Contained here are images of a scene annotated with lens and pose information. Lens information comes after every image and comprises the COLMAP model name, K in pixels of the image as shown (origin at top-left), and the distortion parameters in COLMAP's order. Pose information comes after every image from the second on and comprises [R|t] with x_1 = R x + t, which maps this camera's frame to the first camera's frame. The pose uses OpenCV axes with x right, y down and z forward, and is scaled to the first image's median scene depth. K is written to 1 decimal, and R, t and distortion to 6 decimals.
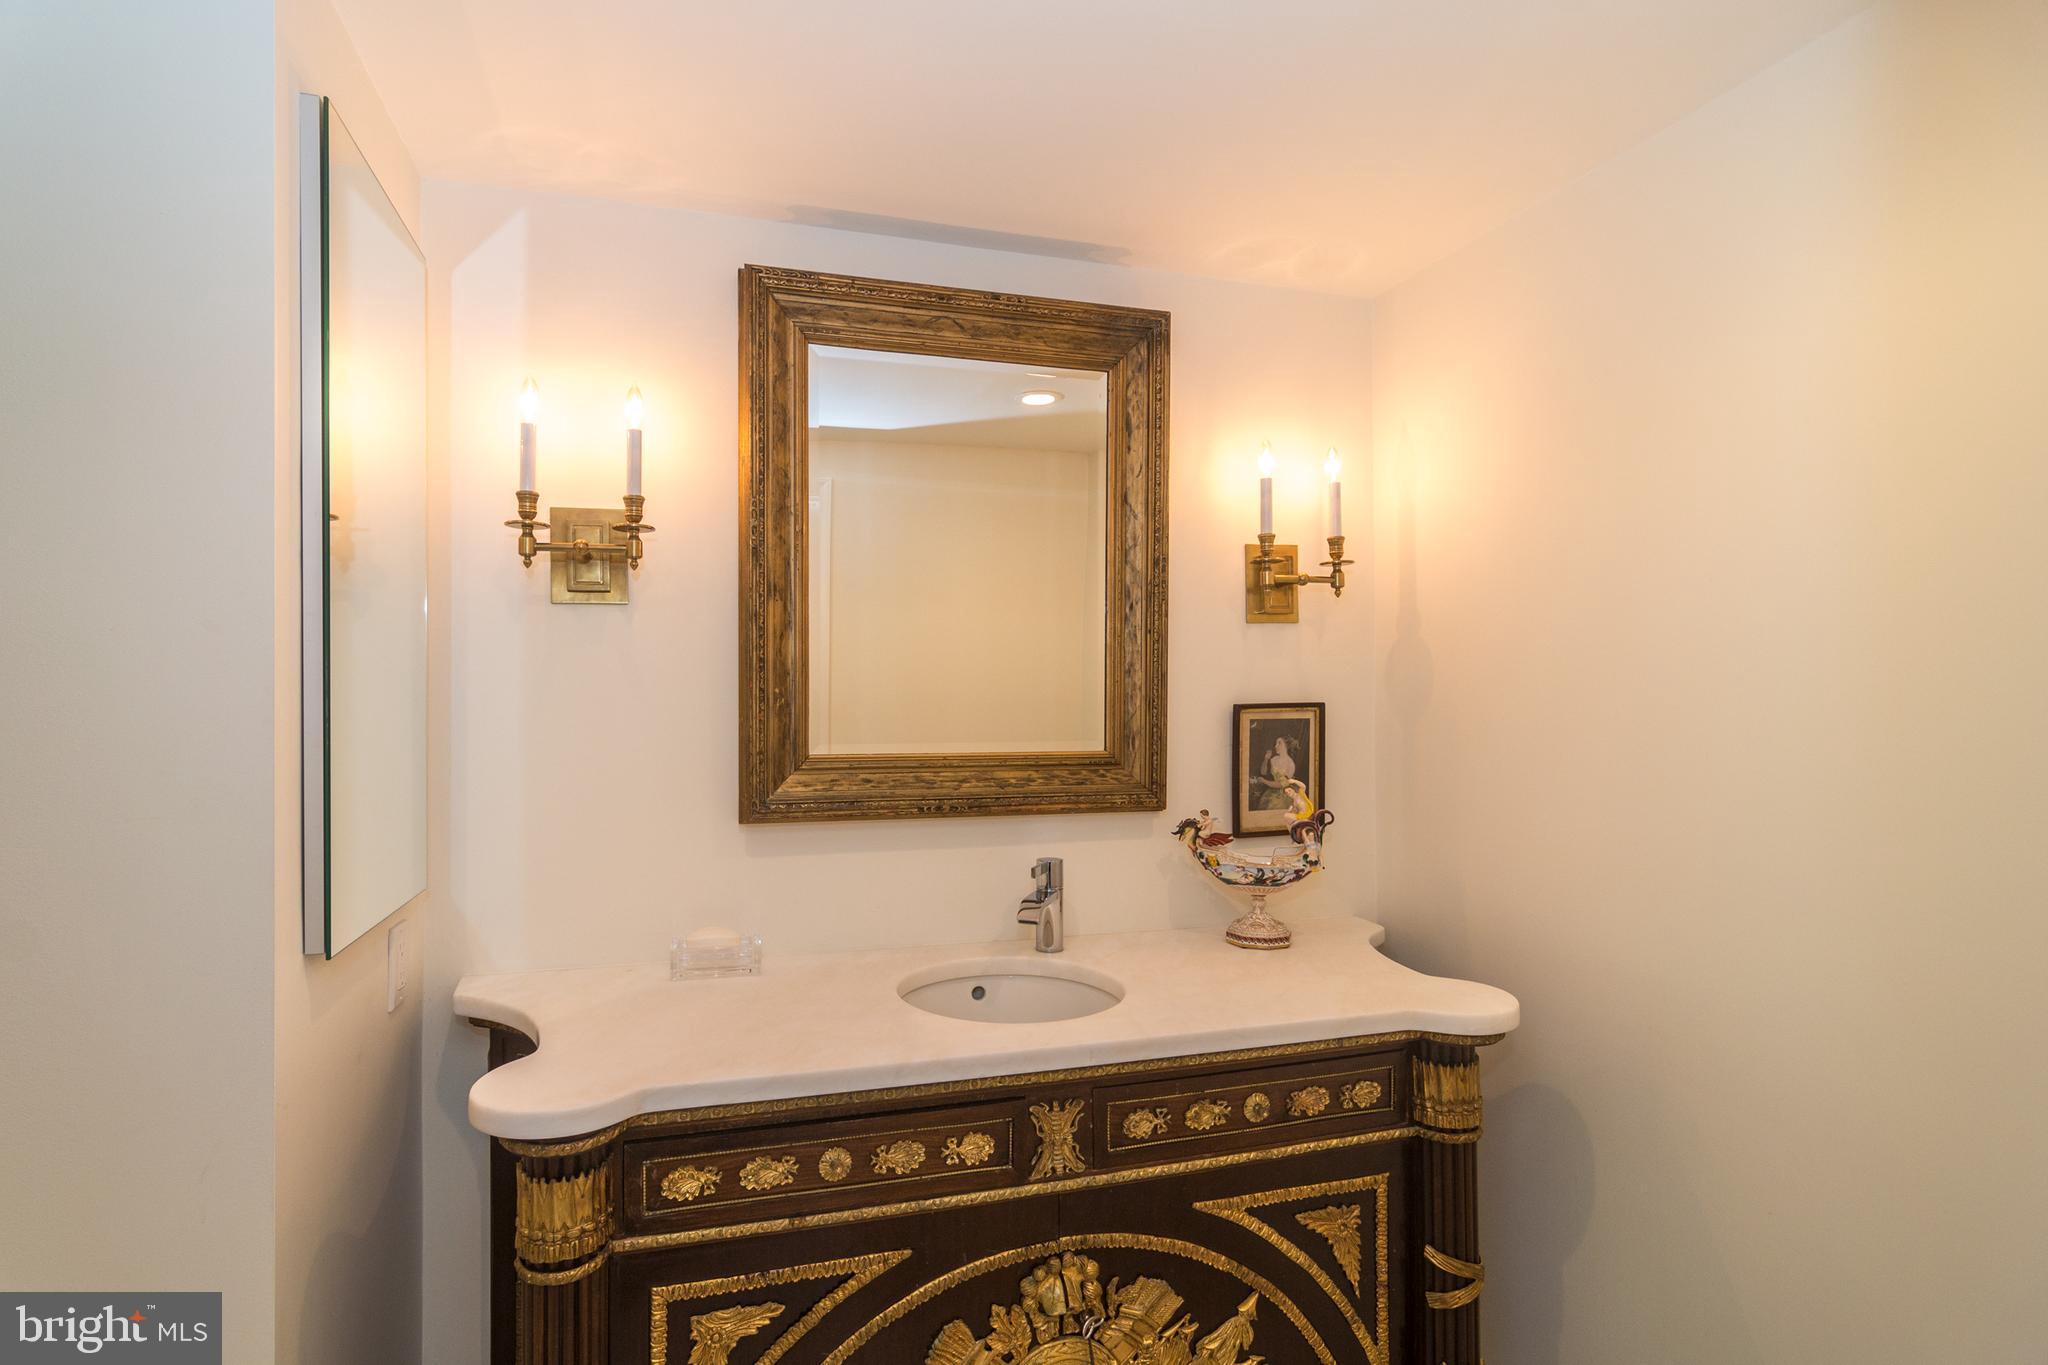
lens RADIAL K [[992.3, 0, 1037.0], [0, 992.3, 691.0], [0, 0, 1]] dist [-0.000974, 0.000713]
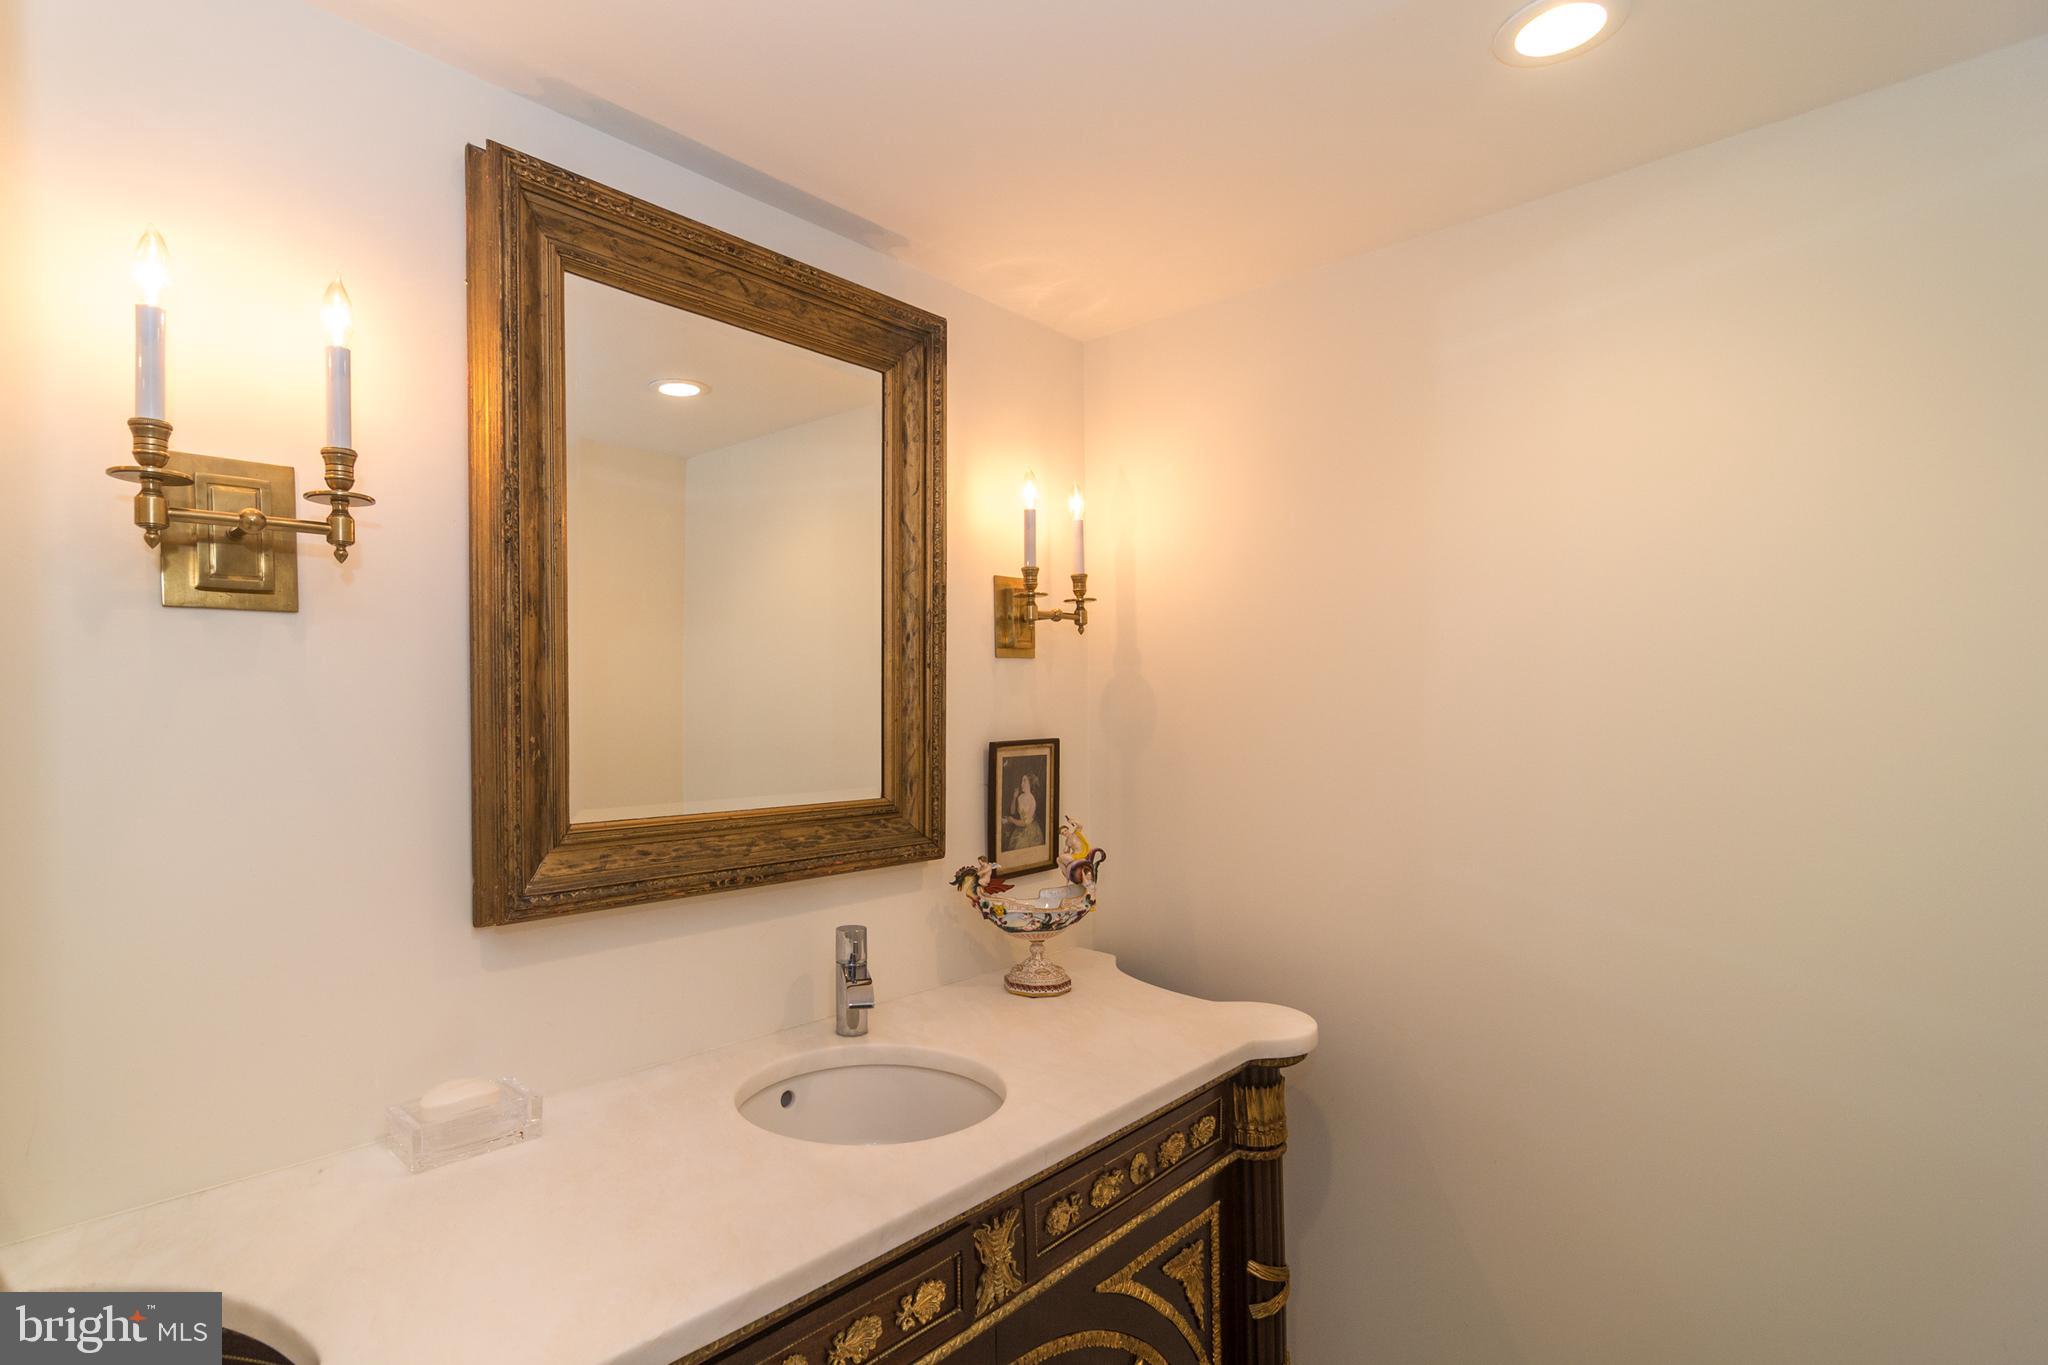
lens RADIAL K [[992.3, 0, 1032.1], [0, 992.3, 717.1], [0, 0, 1]] dist [-0.000974, 0.000713]
pose [[0.873310, -0.001950, 0.487161, -0.292327], [-0.002059, 0.999968, 0.007692, -0.022998], [-0.487160, -0.007720, 0.873278, 0.182006]]
